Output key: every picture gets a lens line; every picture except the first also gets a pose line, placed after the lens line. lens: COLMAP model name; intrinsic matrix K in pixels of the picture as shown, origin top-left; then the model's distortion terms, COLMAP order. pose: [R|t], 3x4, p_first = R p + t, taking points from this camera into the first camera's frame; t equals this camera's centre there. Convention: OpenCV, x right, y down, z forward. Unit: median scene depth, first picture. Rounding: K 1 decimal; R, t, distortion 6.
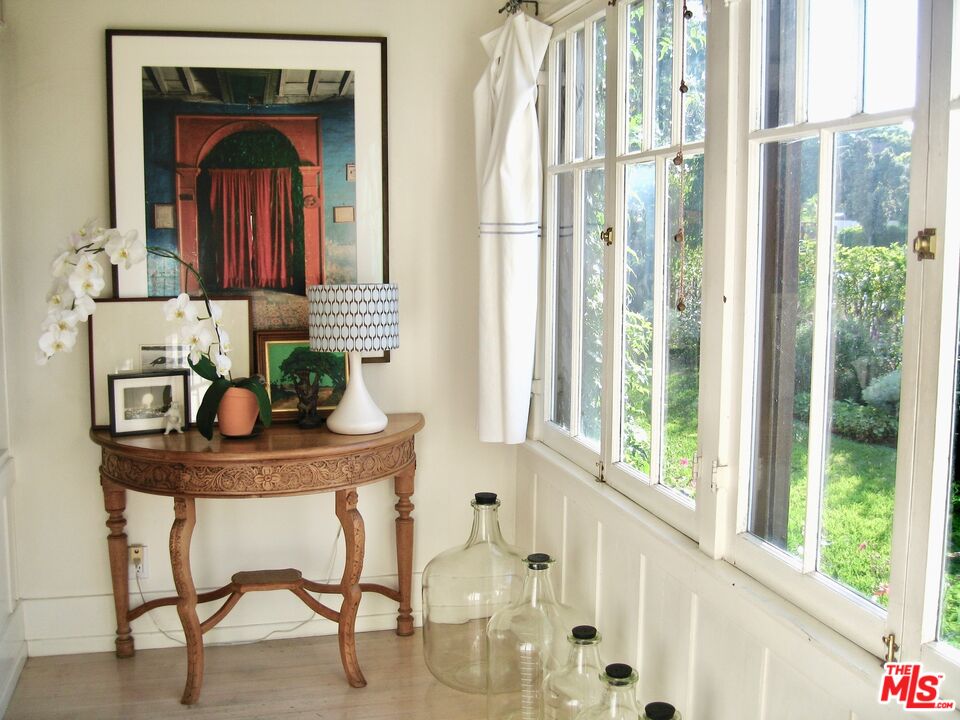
lens RADIAL K [[1072.1, 0, 485.2], [0, 1072.1, 357.8], [0, 0, 1]] dist [-0.109978, 0.021179]
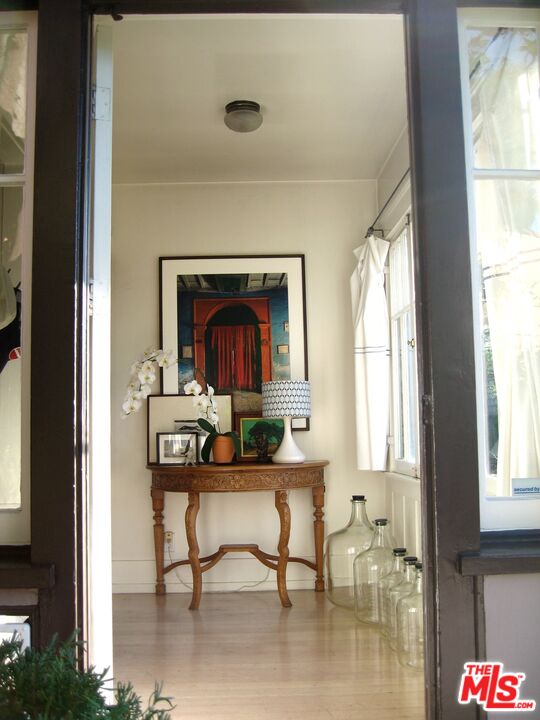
lens RADIAL K [[804.1, 0, 270.0], [0, 804.1, 360.0], [0, 0, 1]] dist [-0.109978, 0.021179]
pose [[0.978173, -0.040274, -0.203854, 0.131214], [-0.001542, 0.979603, -0.200936, 0.167233], [0.207788, 0.196864, 0.958159, -0.335964]]
